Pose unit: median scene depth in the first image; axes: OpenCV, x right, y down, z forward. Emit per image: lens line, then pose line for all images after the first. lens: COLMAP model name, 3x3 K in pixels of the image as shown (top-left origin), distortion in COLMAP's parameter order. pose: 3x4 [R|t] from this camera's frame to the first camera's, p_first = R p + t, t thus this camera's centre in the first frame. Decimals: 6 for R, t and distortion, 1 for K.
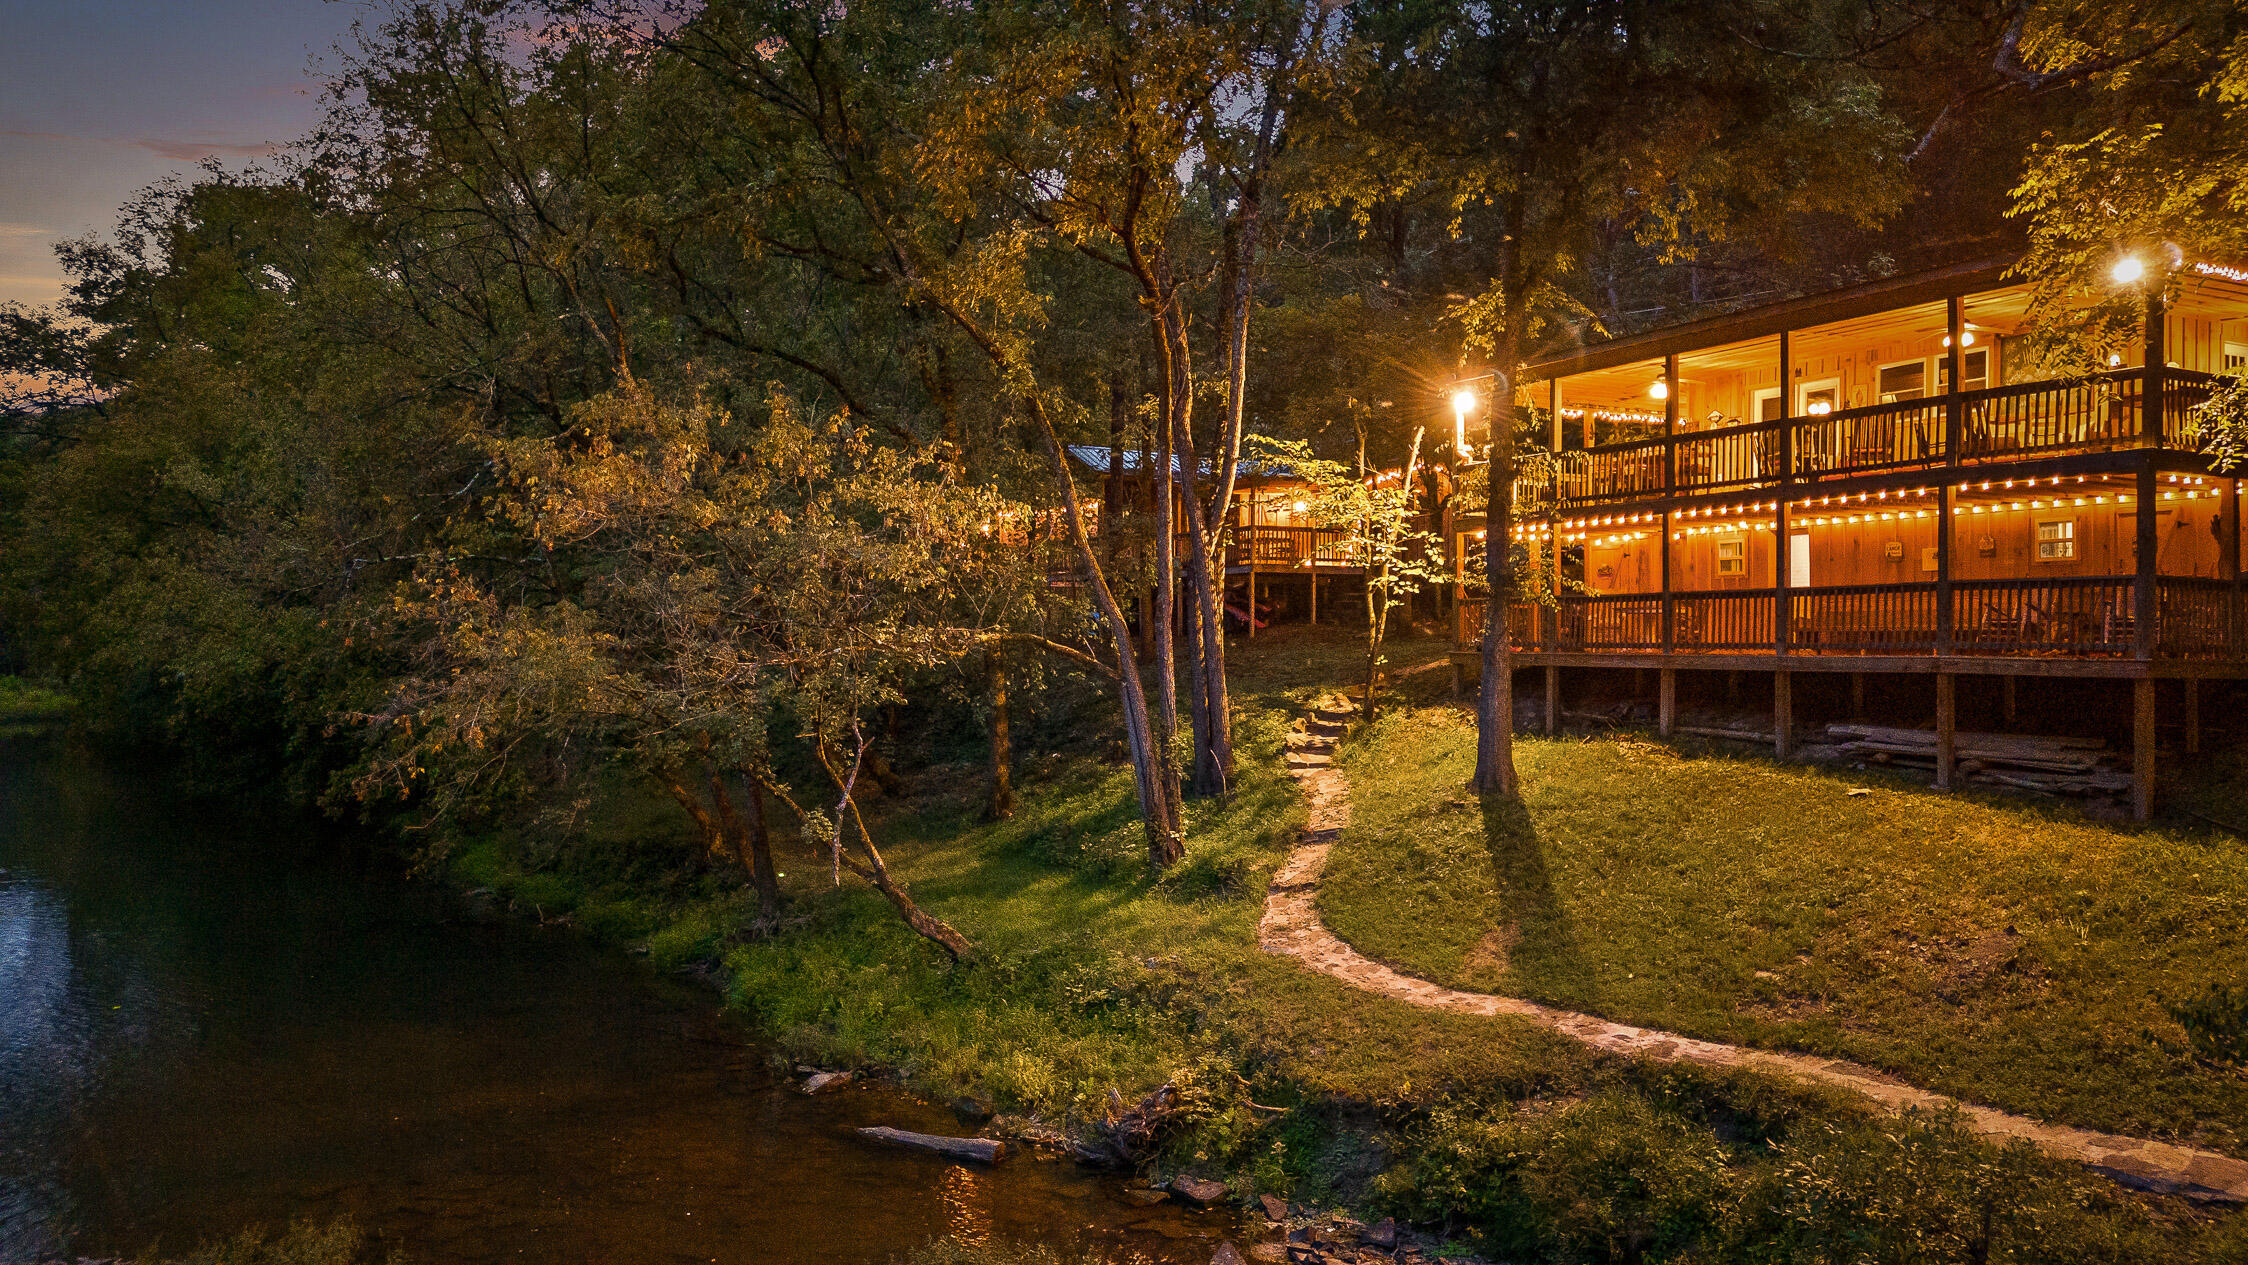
lens RADIAL K [[1636.3, 0, 1125.4], [0, 1636.3, 630.8], [0, 0, 1]] dist [0.080626, -0.089538]
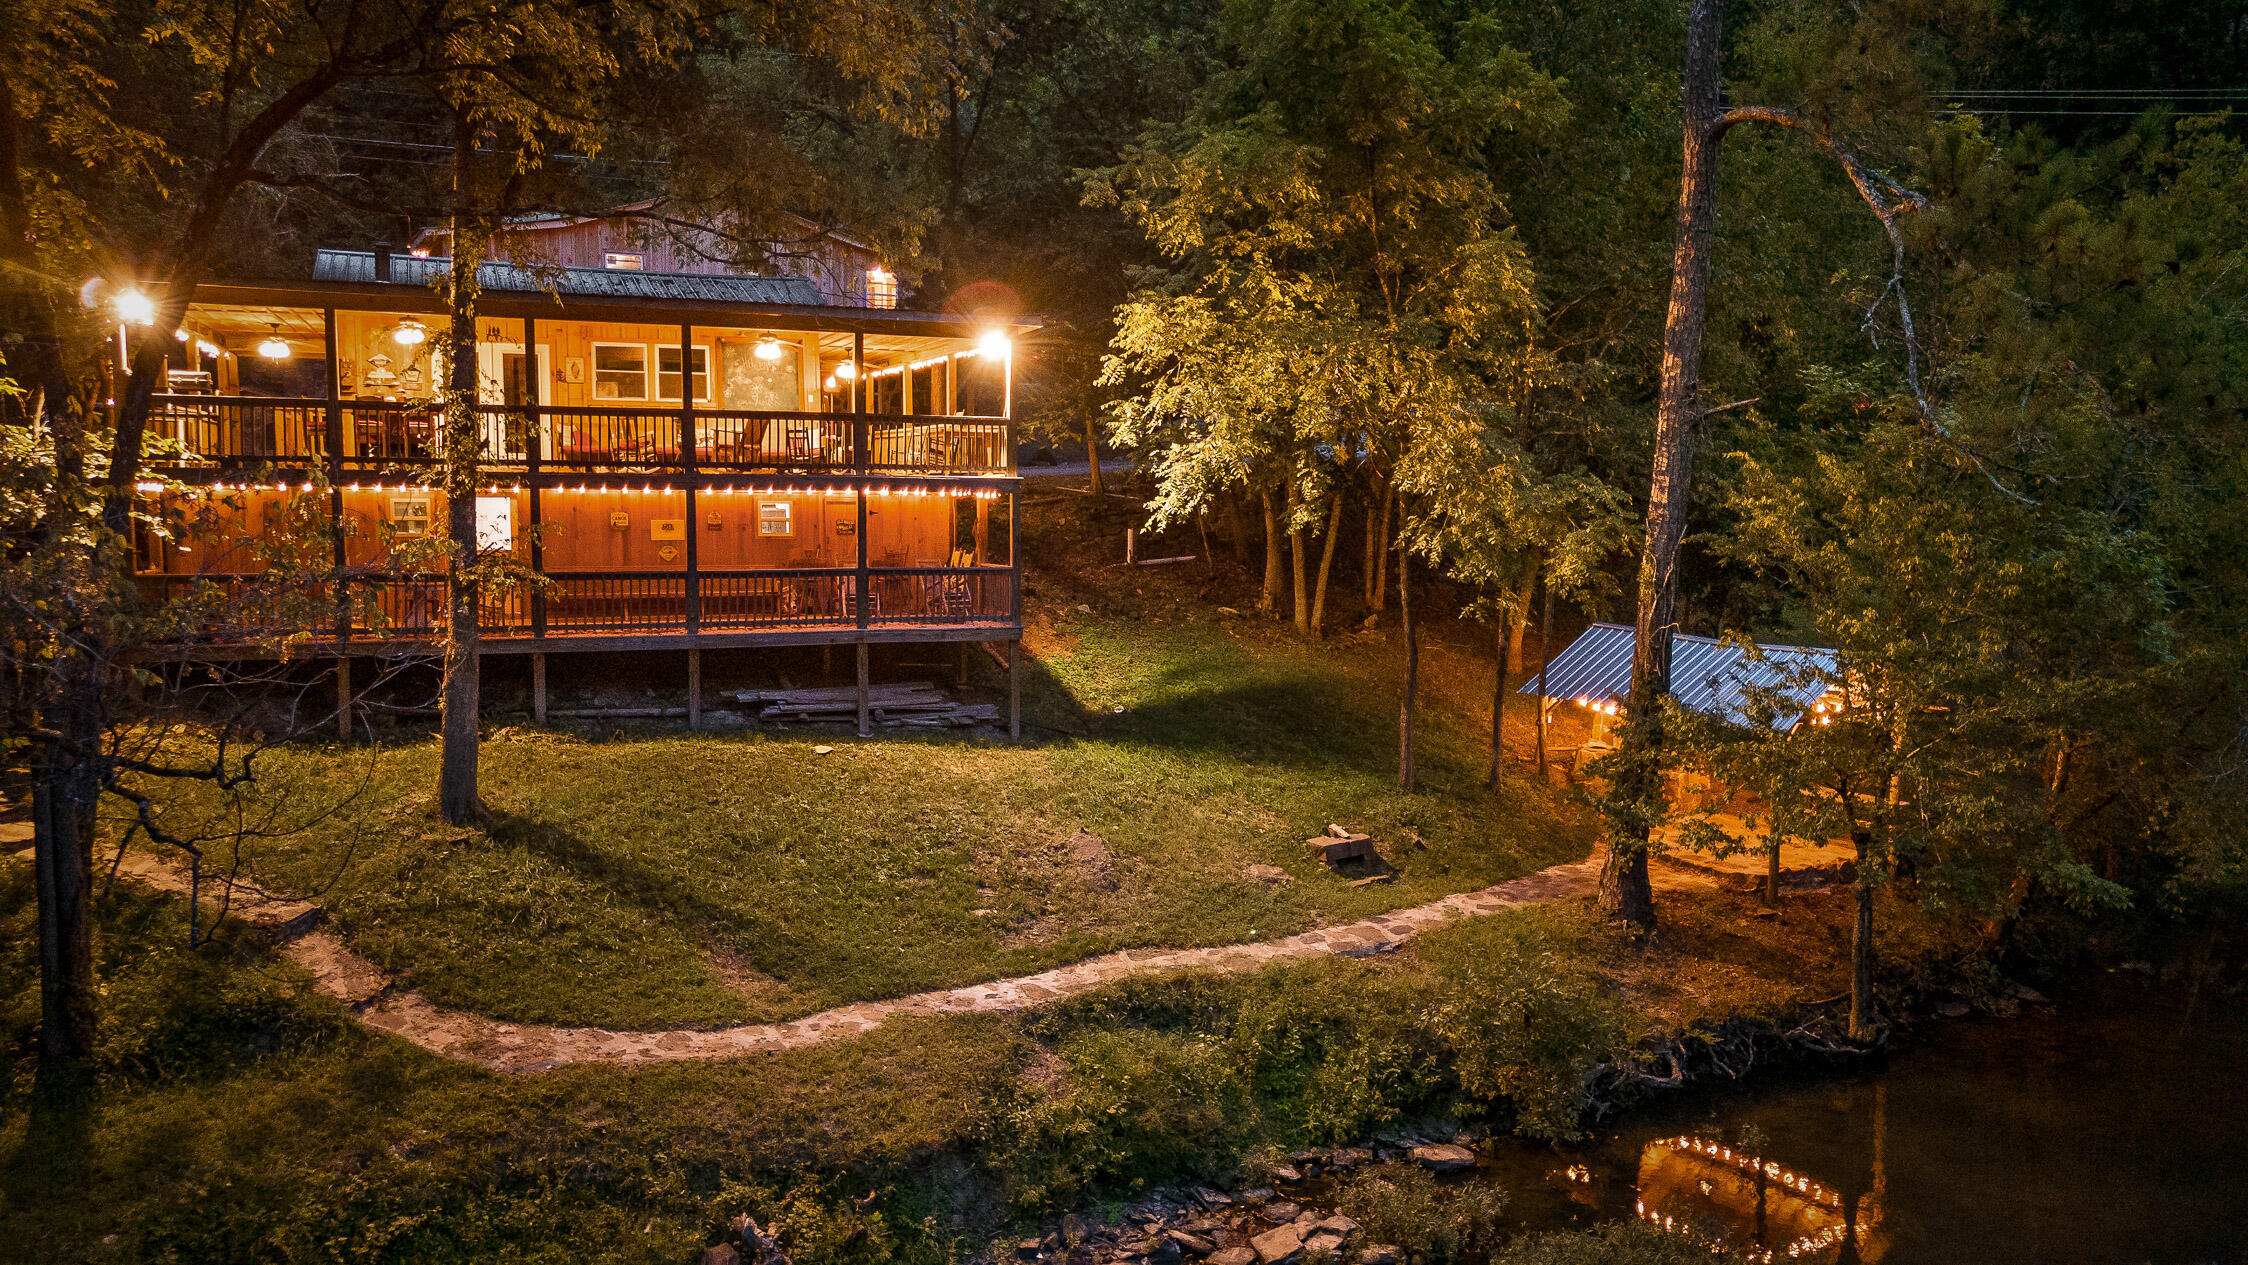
lens RADIAL K [[1639.0, 0, 1124.0], [0, 1639.0, 632.5], [0, 0, 1]] dist [0.057584, -0.049356]
pose [[0.131807, -0.093072, 0.986896, -0.620353], [-0.010508, 0.995395, 0.095277, -0.090997], [-0.991220, -0.022929, 0.130222, 0.597921]]
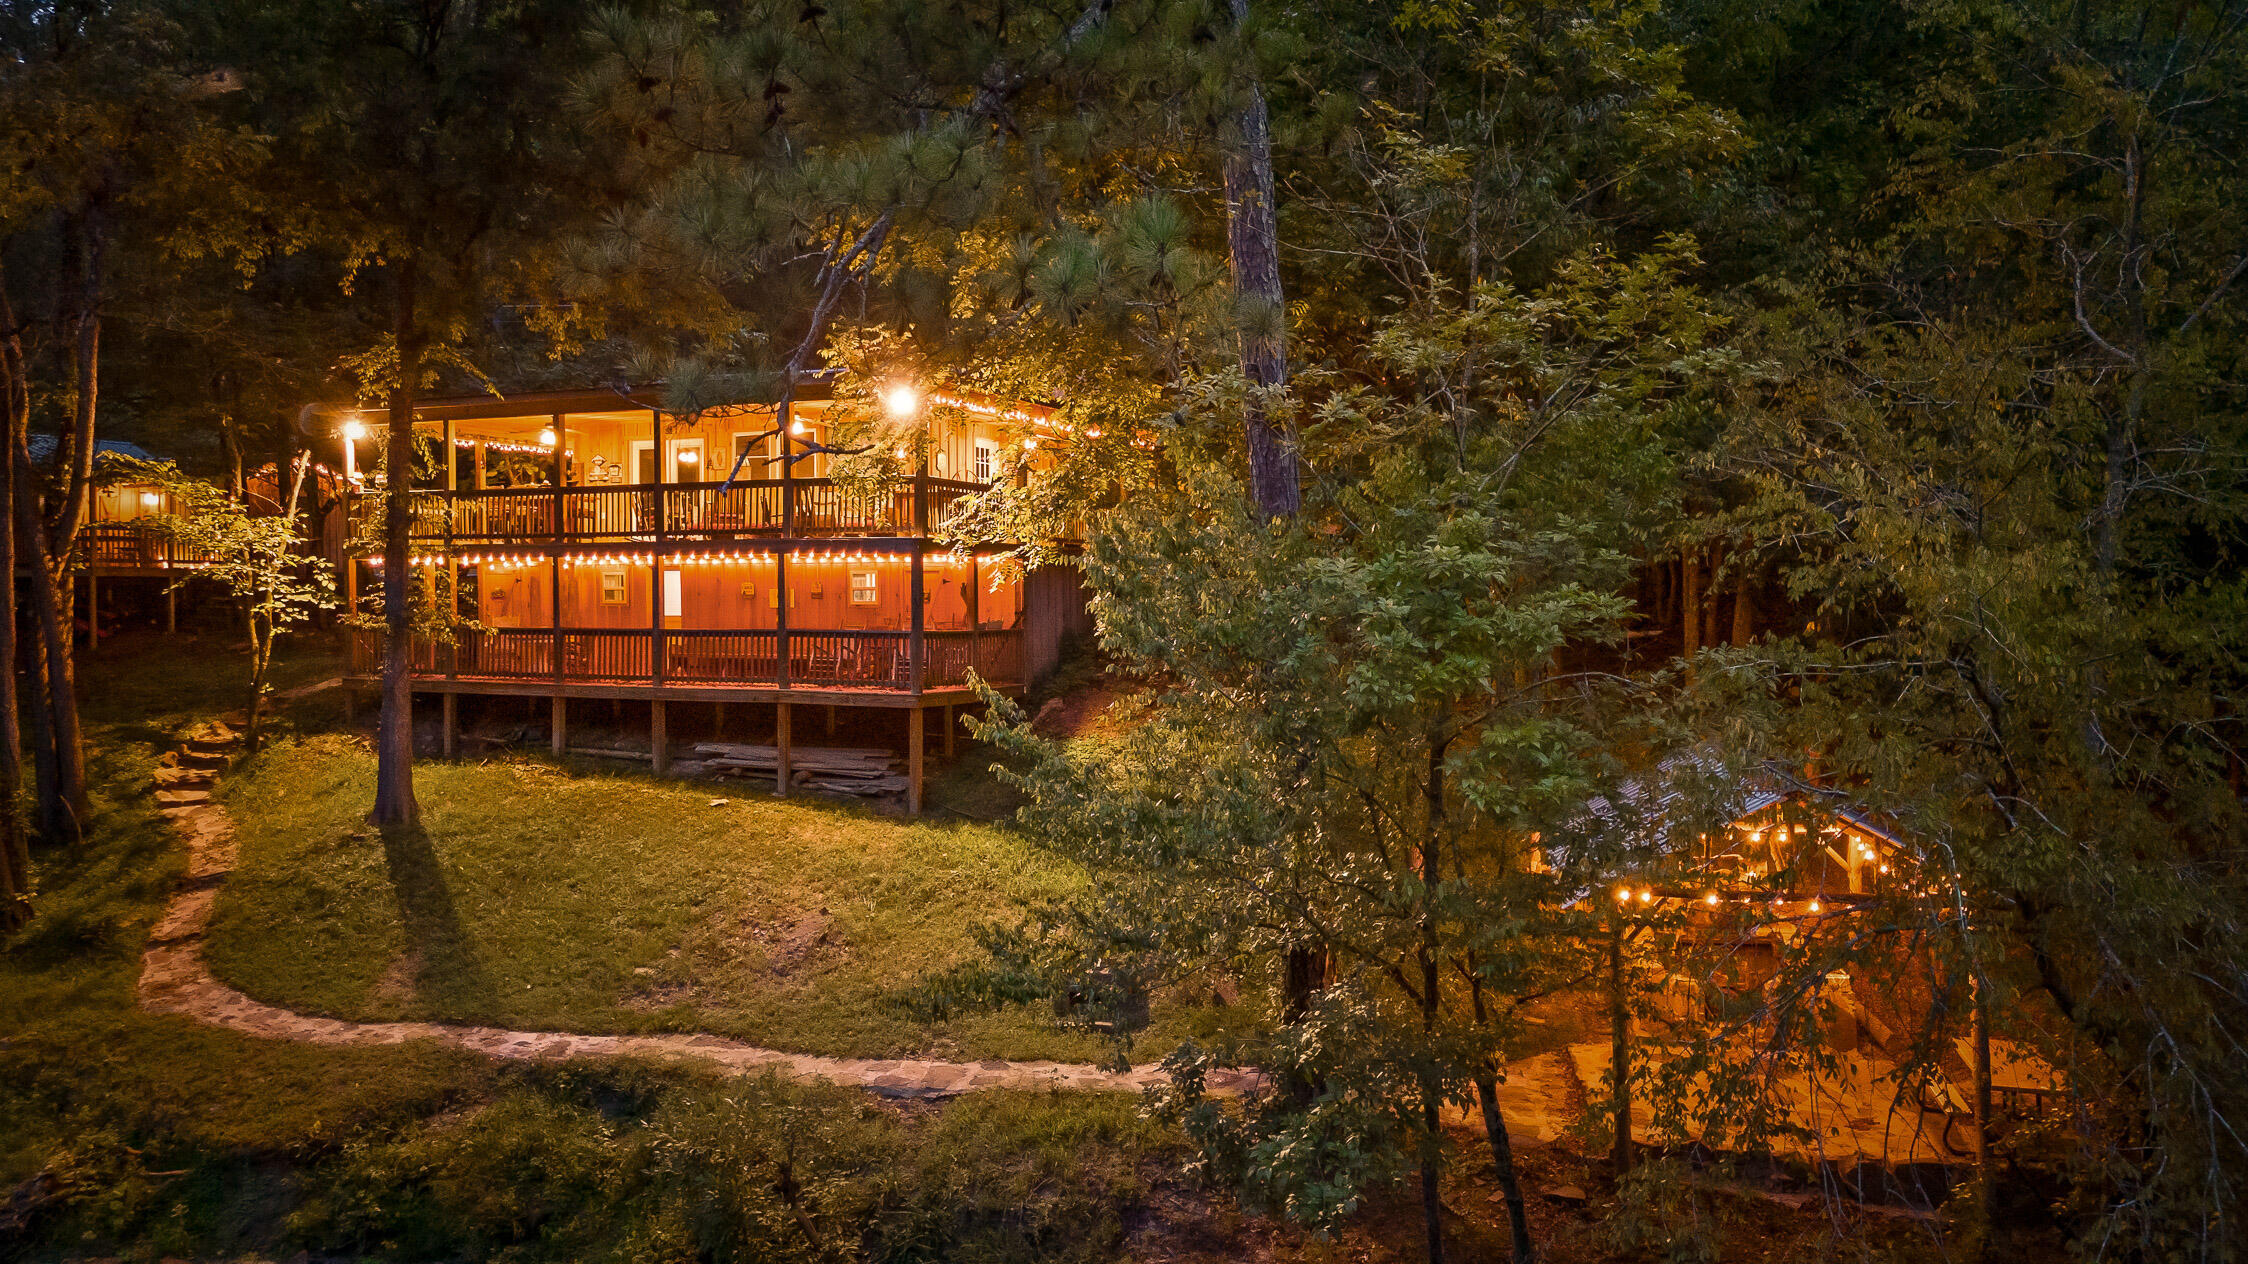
lens RADIAL K [[1657.6, 0, 1124.0], [0, 1657.6, 632.0], [0, 0, 1]] dist [0.060038, -0.051898]
pose [[0.798336, -0.017217, 0.601966, -0.048635], [-0.000846, 0.999558, 0.029711, -0.059747], [-0.602212, -0.024229, 0.797969, -0.138736]]
